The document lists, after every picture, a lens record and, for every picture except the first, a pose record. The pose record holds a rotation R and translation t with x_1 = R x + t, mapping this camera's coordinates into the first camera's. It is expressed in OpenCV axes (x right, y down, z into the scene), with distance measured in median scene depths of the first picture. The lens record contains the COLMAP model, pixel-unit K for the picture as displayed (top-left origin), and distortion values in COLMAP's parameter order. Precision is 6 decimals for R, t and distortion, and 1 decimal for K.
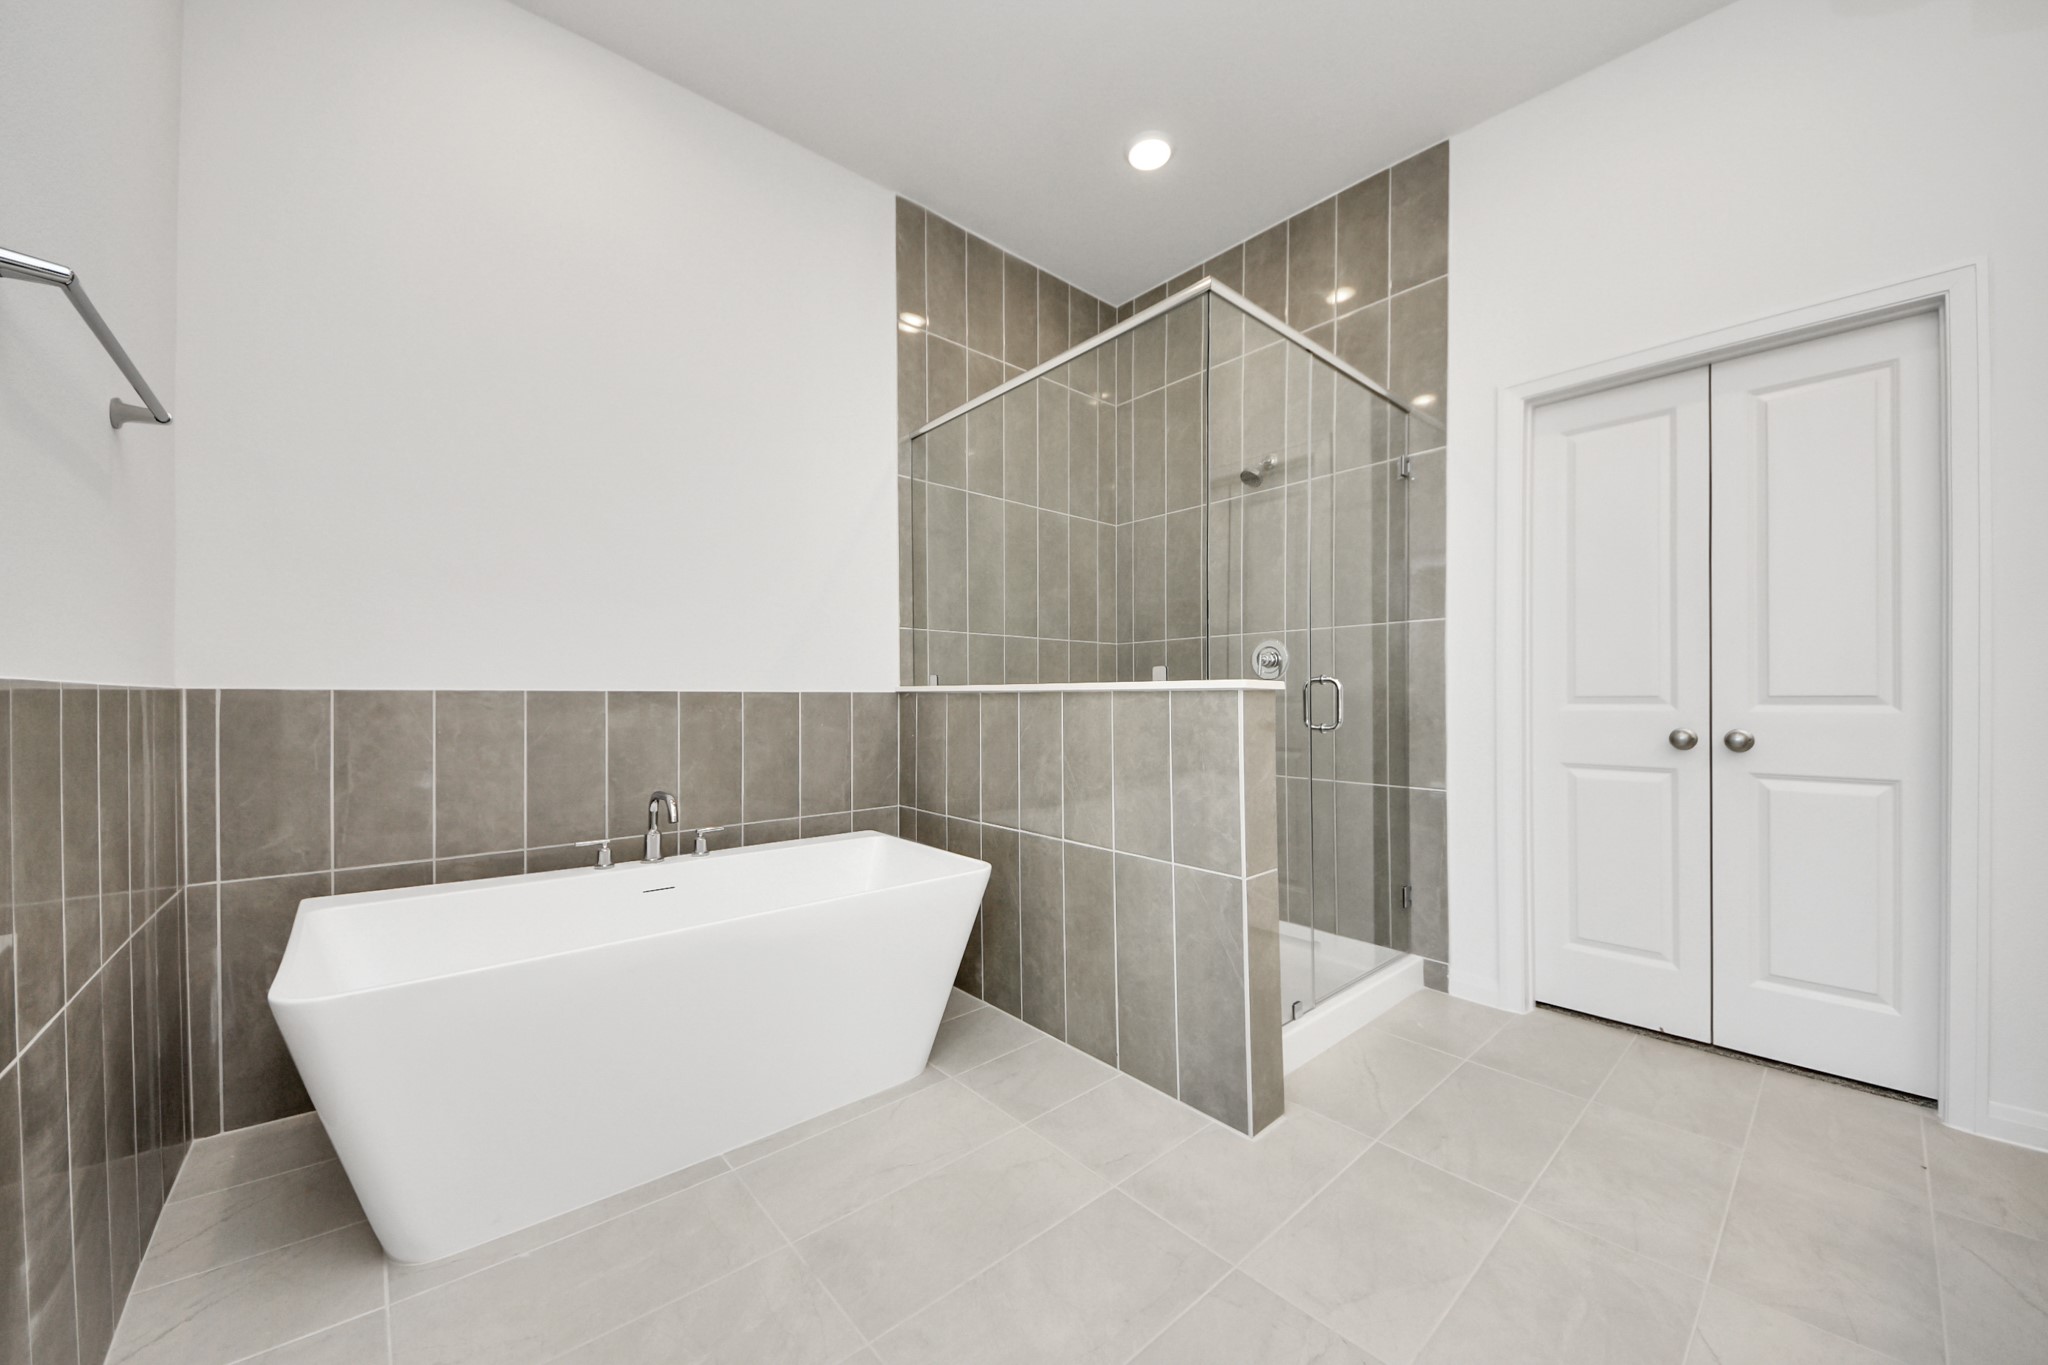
lens RADIAL K [[737.6, 0, 1036.7], [0, 737.6, 693.6], [0, 0, 1]] dist [0.002073, -0.008014]
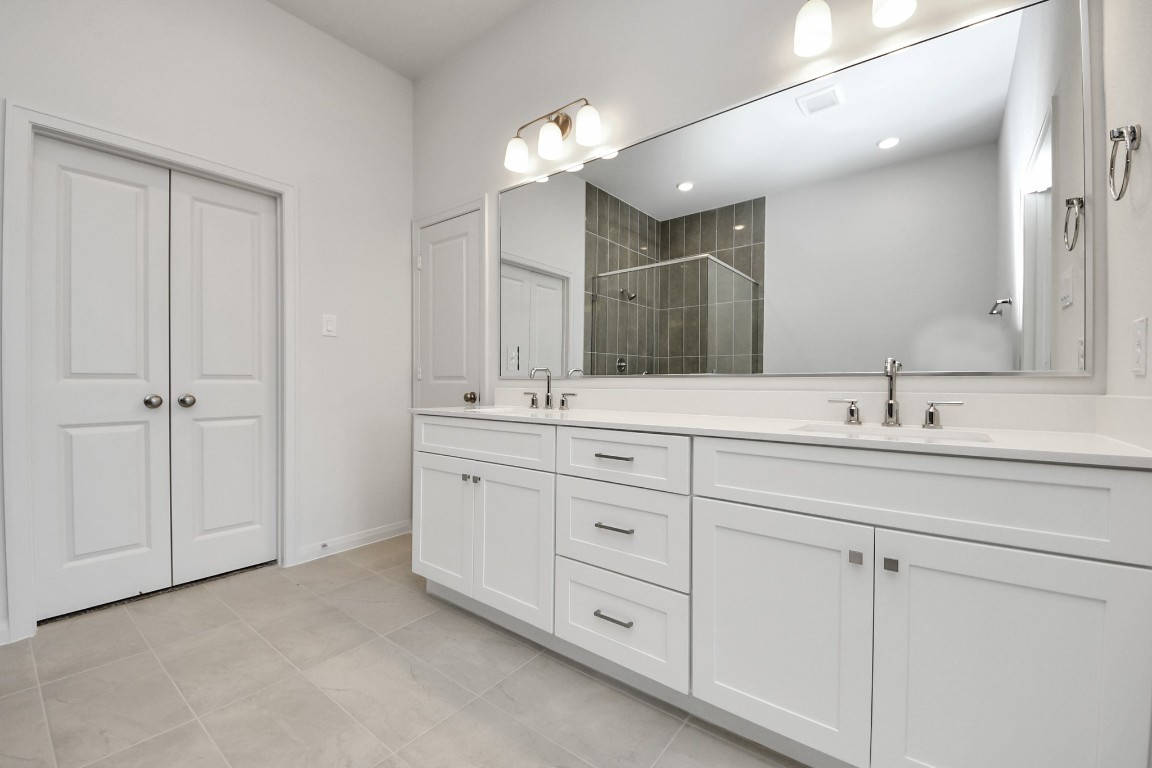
lens RADIAL K [[479.6, 0, 580.8], [0, 479.6, 382.9], [0, 0, 1]] dist [-0.018306, -0.000787]
pose [[-0.186215, -0.007425, 0.982481, -0.297392], [-0.013414, 0.999897, 0.005014, 0.005765], [-0.982417, -0.012245, -0.186296, 0.316135]]
